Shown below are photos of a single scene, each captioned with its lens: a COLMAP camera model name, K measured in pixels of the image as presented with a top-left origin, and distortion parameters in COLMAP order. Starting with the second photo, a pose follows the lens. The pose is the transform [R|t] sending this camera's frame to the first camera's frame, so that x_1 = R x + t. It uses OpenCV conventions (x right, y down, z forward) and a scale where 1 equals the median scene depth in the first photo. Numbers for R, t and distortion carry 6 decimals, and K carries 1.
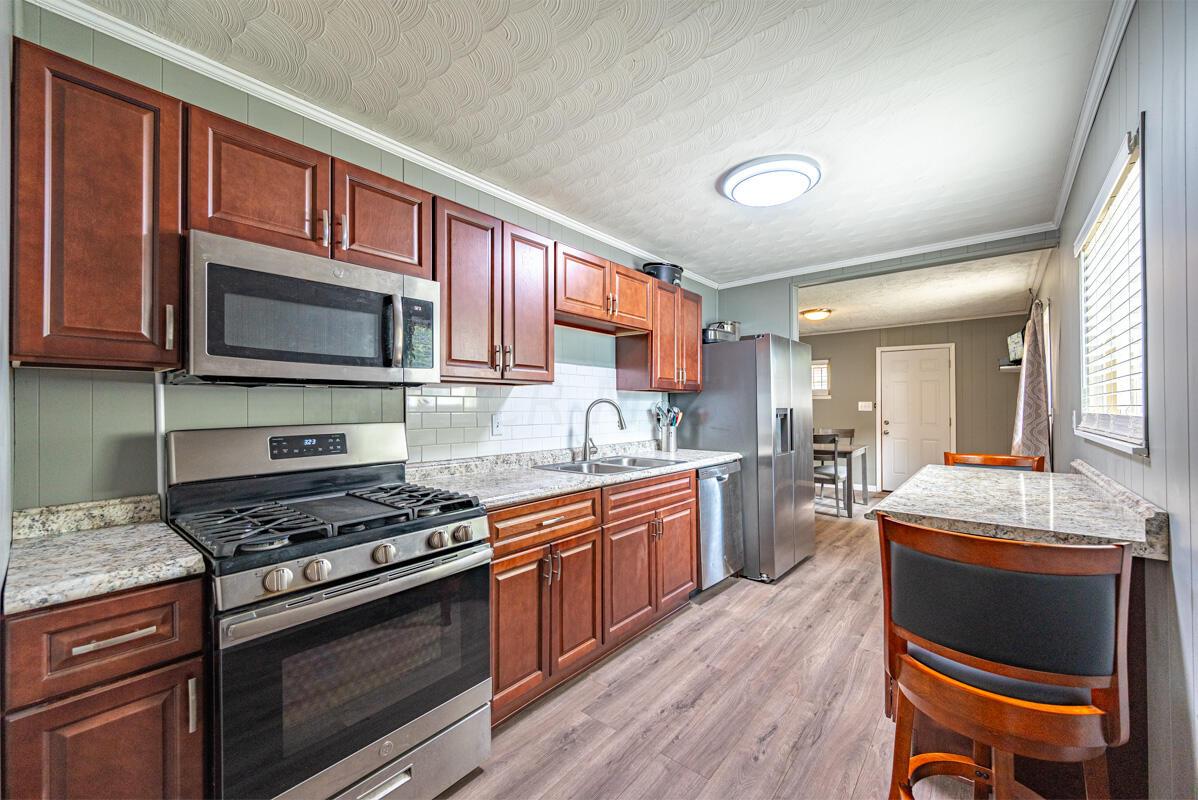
lens RADIAL K [[470.1, 0, 600.2], [0, 470.1, 402.1], [0, 0, 1]] dist [-0.002143, -0.000374]
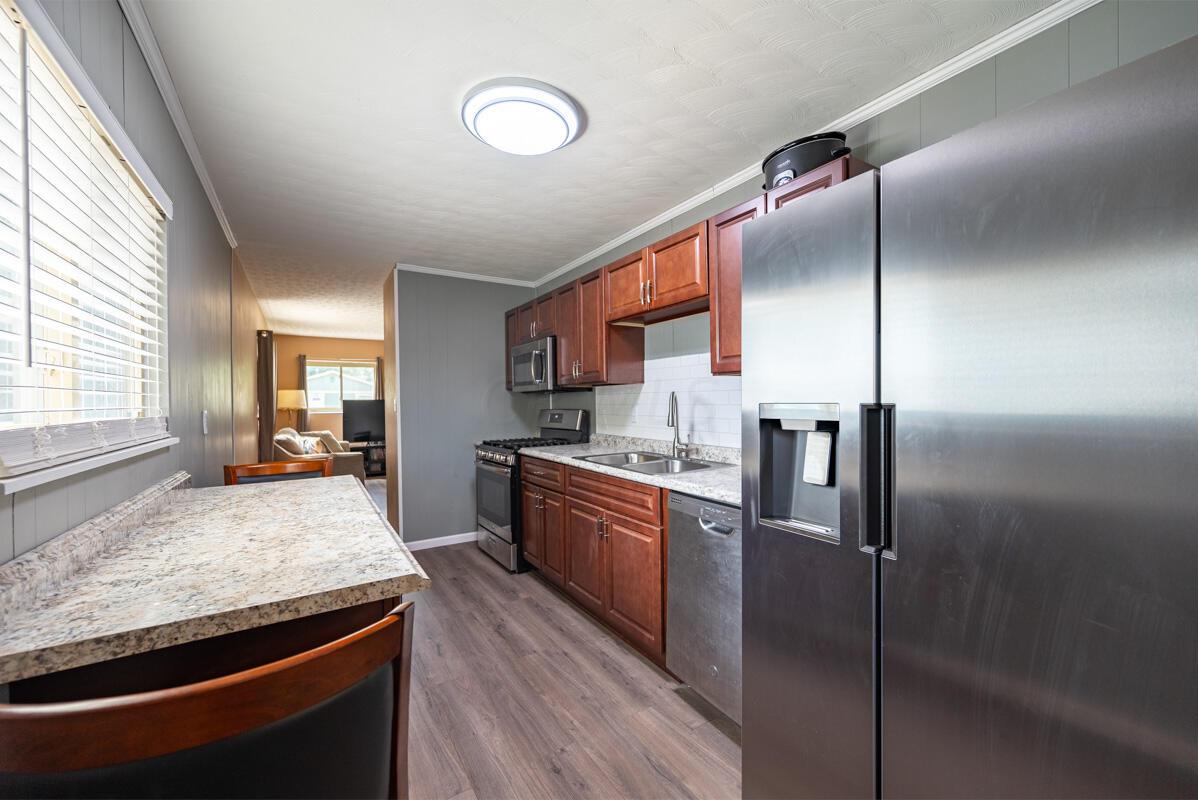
lens RADIAL K [[470.1, 0, 606.6], [0, 470.1, 402.9], [0, 0, 1]] dist [-0.002143, -0.000374]
pose [[-0.296759, 0.012631, -0.954869, 1.026325], [0.027679, 0.999606, 0.004621, 0.008582], [0.954551, -0.025058, -0.296992, 1.292739]]
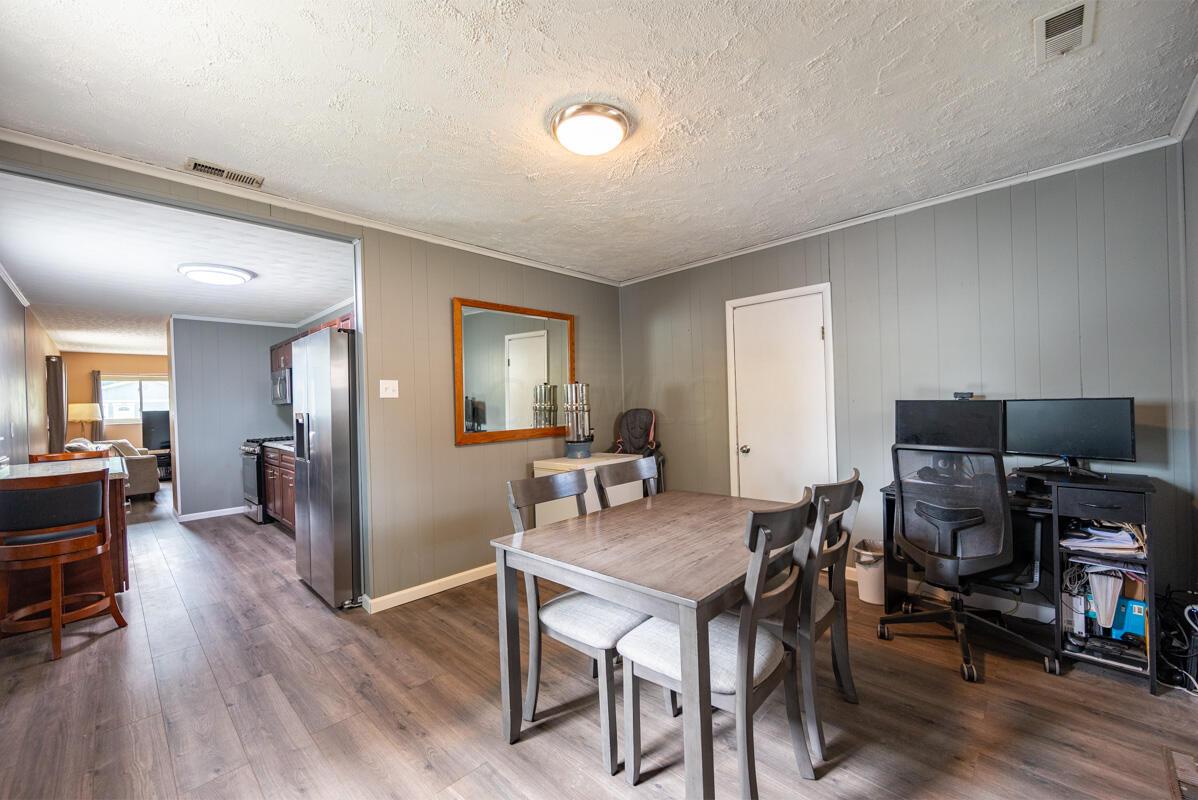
lens RADIAL K [[470.1, 0, 602.4], [0, 470.1, 401.6], [0, 0, 1]] dist [-0.002143, -0.000374]
pose [[-0.061972, 0.010453, -0.998023, 1.773441], [0.045729, 0.998925, 0.007623, 0.011023], [0.997030, -0.045166, -0.062383, 2.262107]]
